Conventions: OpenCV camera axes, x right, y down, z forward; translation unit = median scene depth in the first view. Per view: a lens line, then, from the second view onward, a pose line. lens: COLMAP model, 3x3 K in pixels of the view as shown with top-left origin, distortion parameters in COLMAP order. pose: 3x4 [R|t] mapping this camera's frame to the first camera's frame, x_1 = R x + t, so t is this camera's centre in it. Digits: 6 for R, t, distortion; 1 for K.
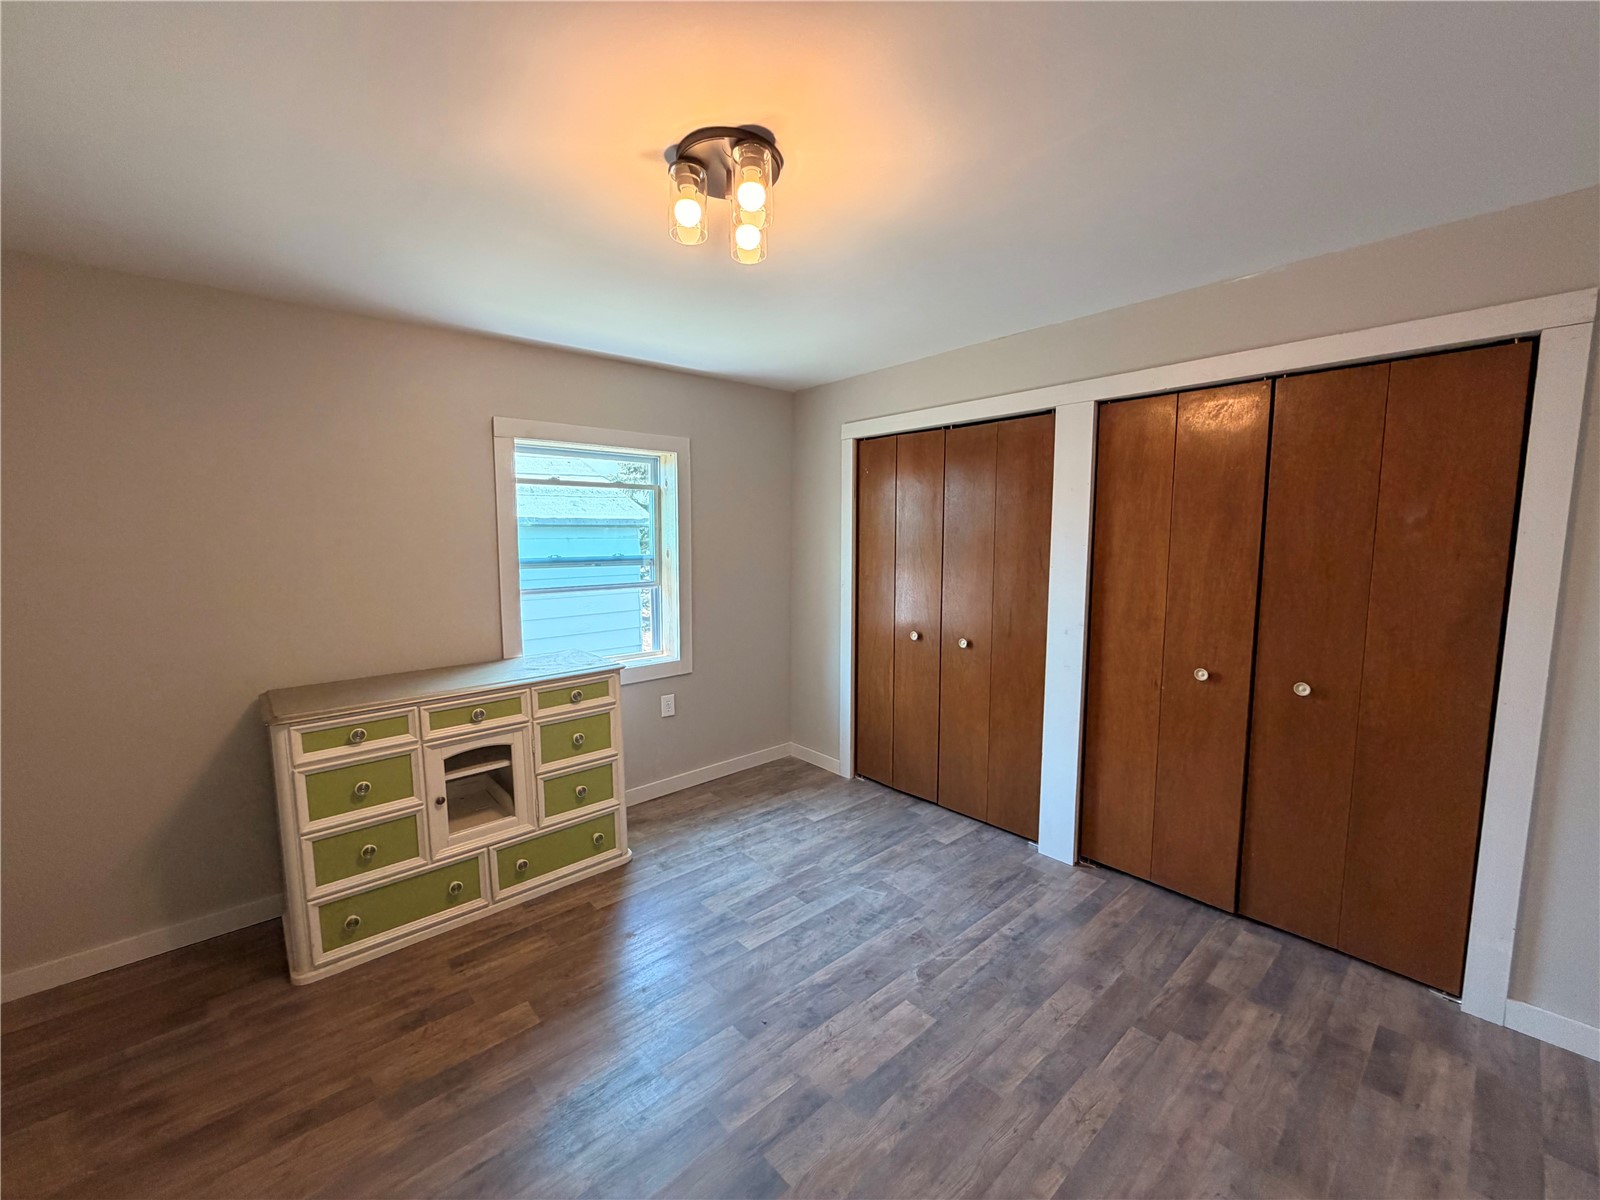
lens RADIAL K [[619.8, 0, 785.4], [0, 619.8, 598.4], [0, 0, 1]] dist [0.000554, -0.000114]
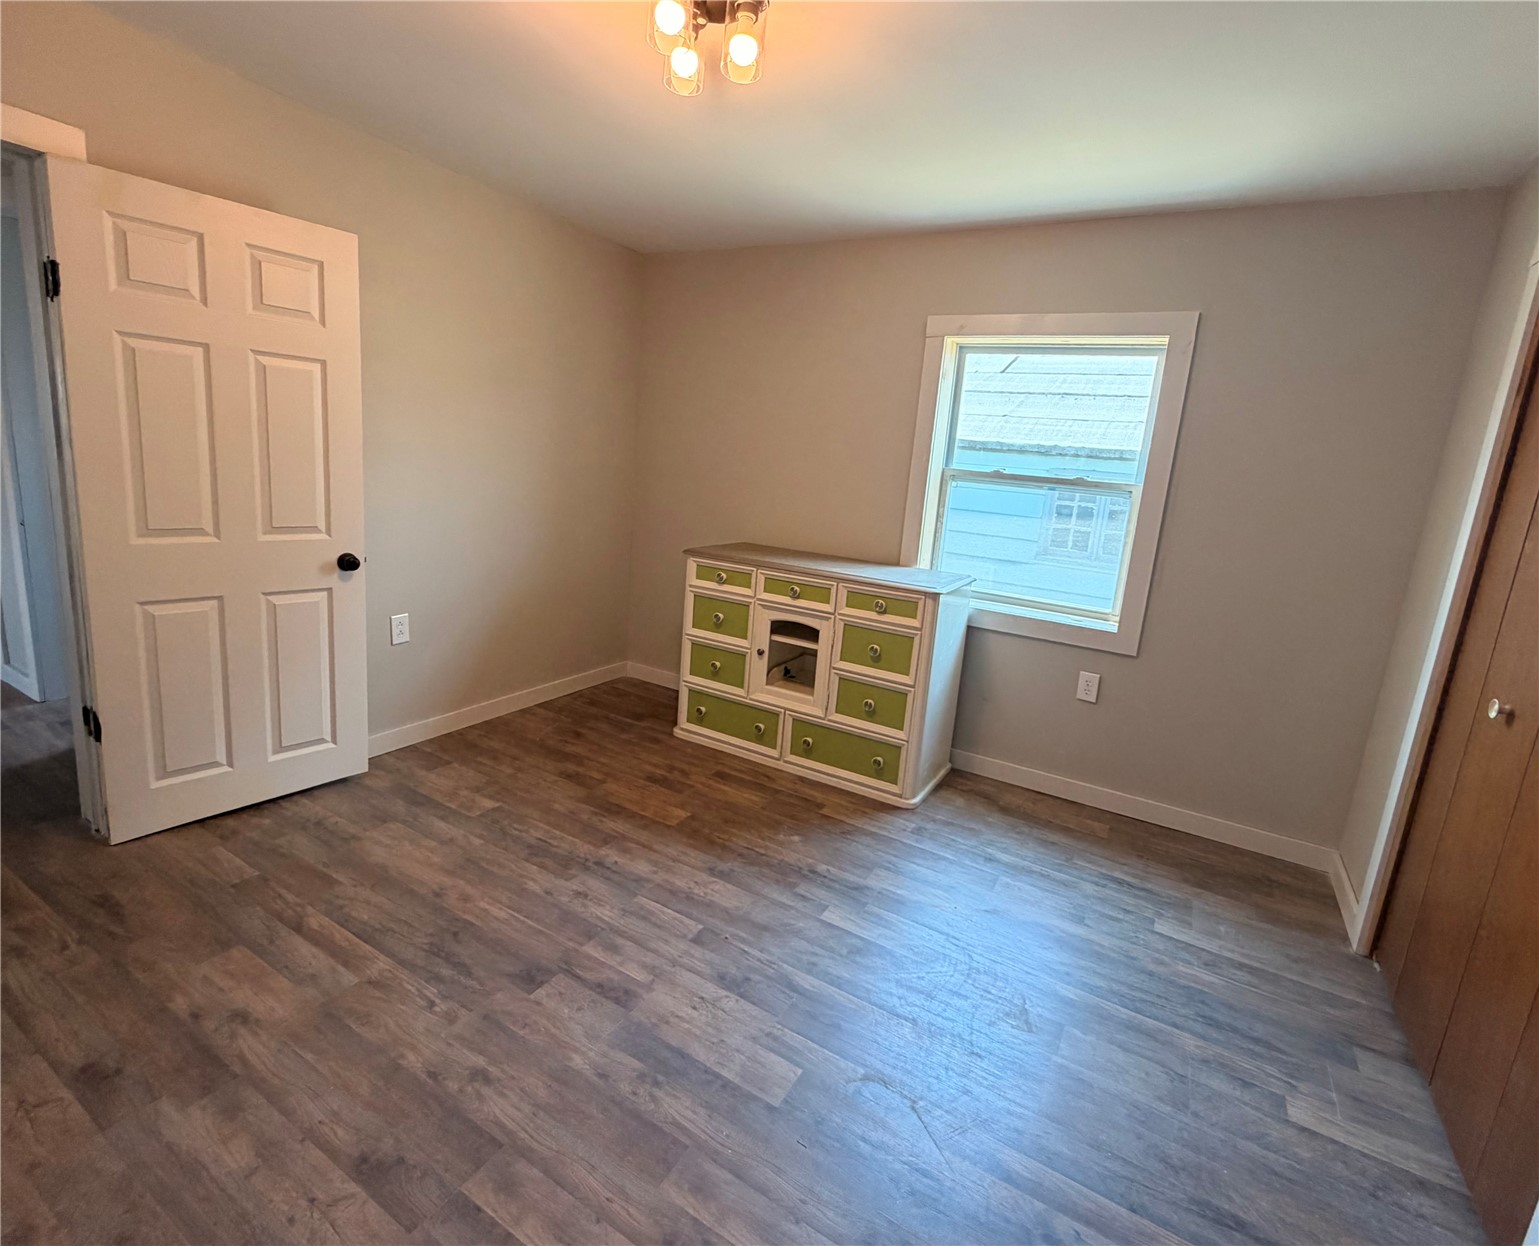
lens RADIAL K [[709.0, 0, 772.7], [0, 709.0, 591.3], [0, 0, 1]] dist [0.000392, 0.000404]
pose [[0.345380, 0.214375, -0.913650, 0.673380], [-0.179495, 0.970676, 0.159902, -0.009530], [0.921137, 0.108769, 0.373731, 0.500858]]
